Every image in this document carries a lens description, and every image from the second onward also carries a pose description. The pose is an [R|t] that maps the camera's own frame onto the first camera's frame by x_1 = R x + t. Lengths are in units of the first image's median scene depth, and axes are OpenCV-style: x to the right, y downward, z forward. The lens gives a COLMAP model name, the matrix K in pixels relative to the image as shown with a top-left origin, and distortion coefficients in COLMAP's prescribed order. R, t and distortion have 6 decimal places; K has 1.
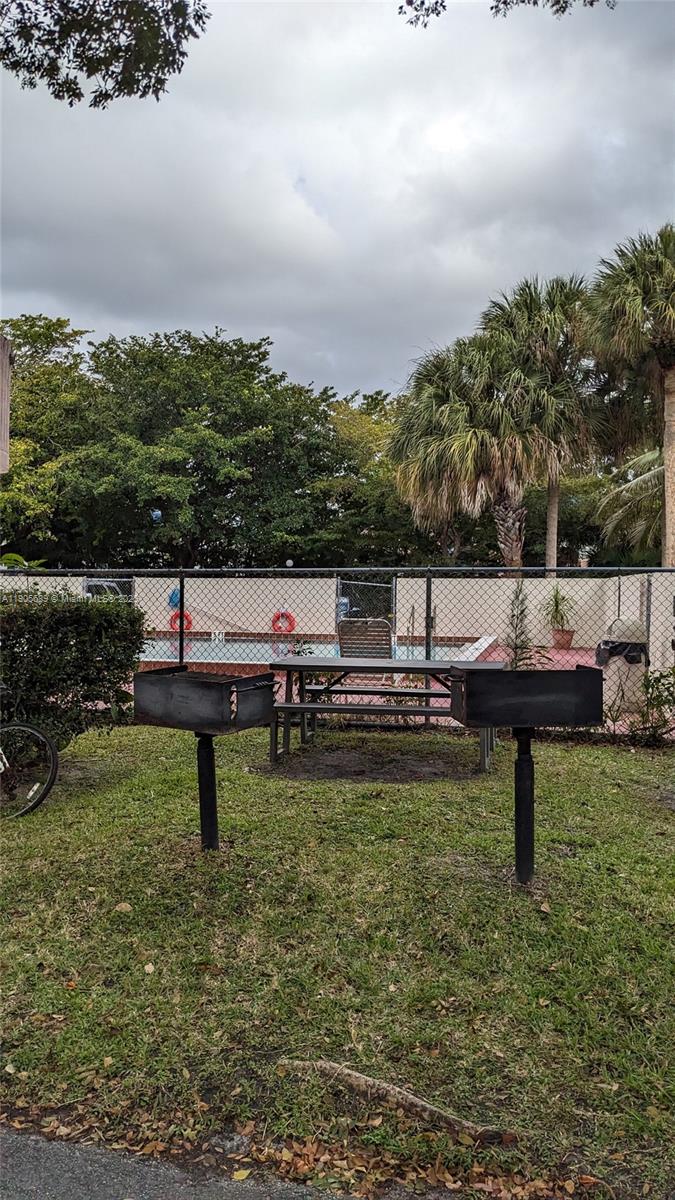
lens RADIAL K [[972.7, 0, 337.5], [0, 972.7, 600.0], [0, 0, 1]] dist [0.078639, -0.307442]
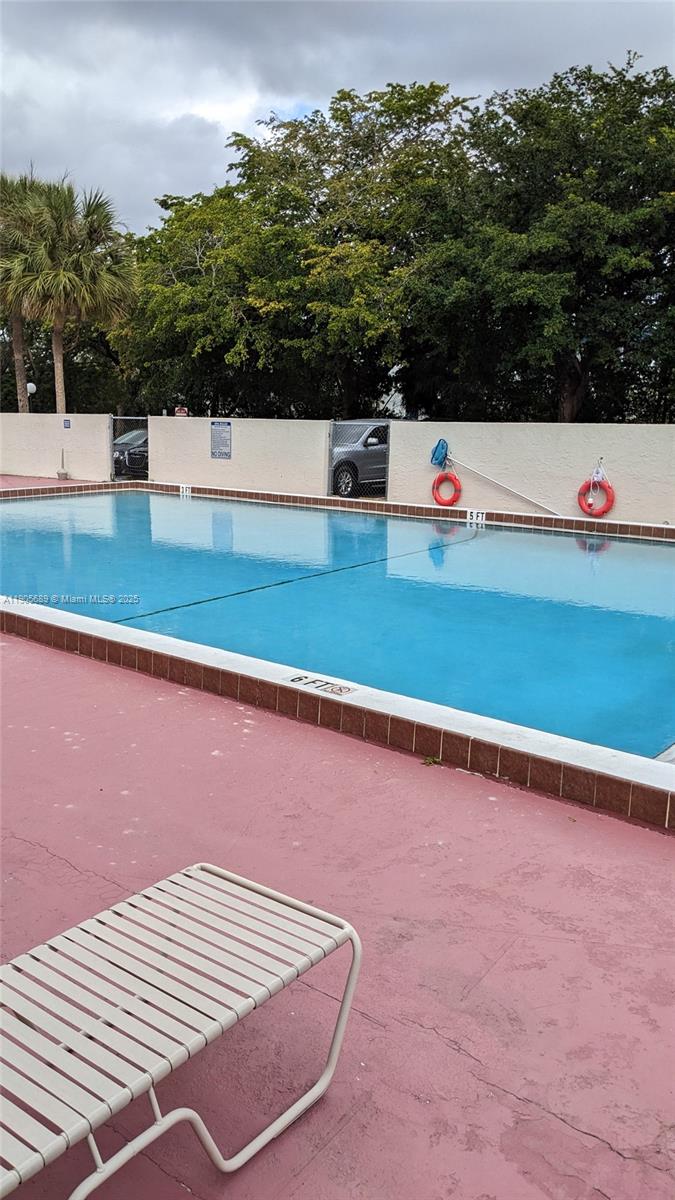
lens RADIAL K [[998.9, 0, 295.0], [0, 998.9, 598.0], [0, 0, 1]] dist [0.066632, -0.223443]
pose [[0.875417, 0.079859, -0.476727, 0.050383], [0.003302, 0.985247, 0.171107, -0.013674], [0.483358, -0.151364, 0.862238, 0.204573]]
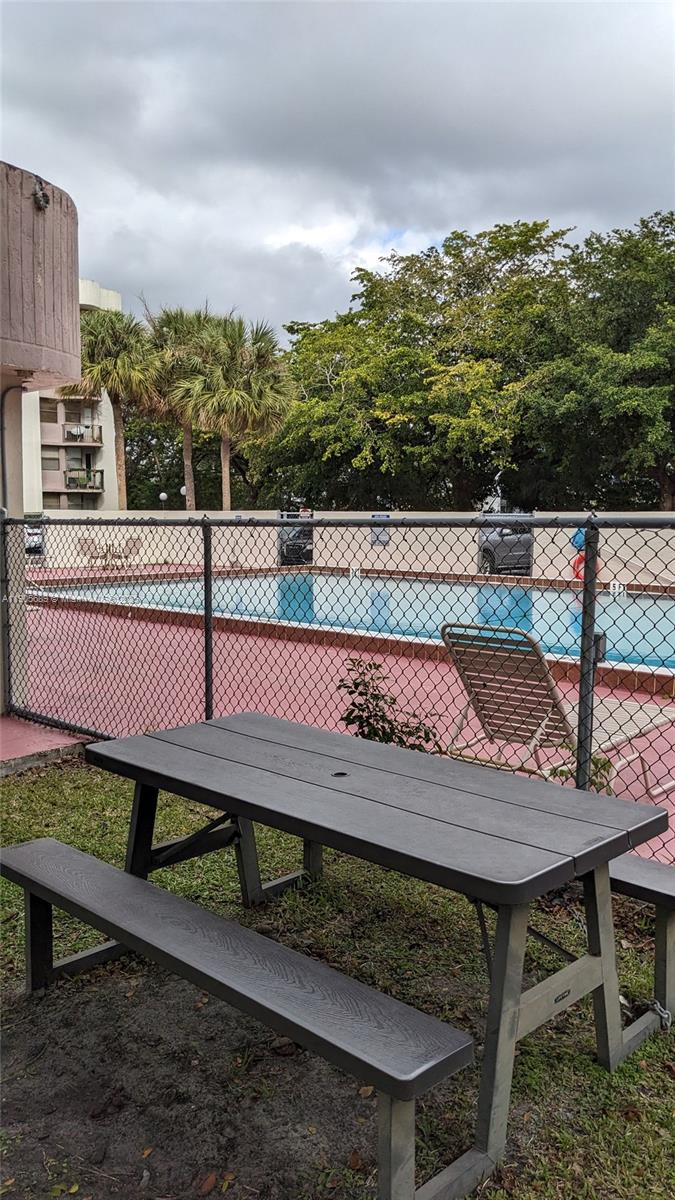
lens RADIAL K [[972.7, 0, 337.5], [0, 972.7, 600.0], [0, 0, 1]] dist [0.078639, -0.307442]
pose [[0.852496, 0.033343, -0.521669, 0.050076], [0.005778, 0.997302, 0.073187, -0.006835], [0.522701, -0.065406, 0.850003, 0.130459]]
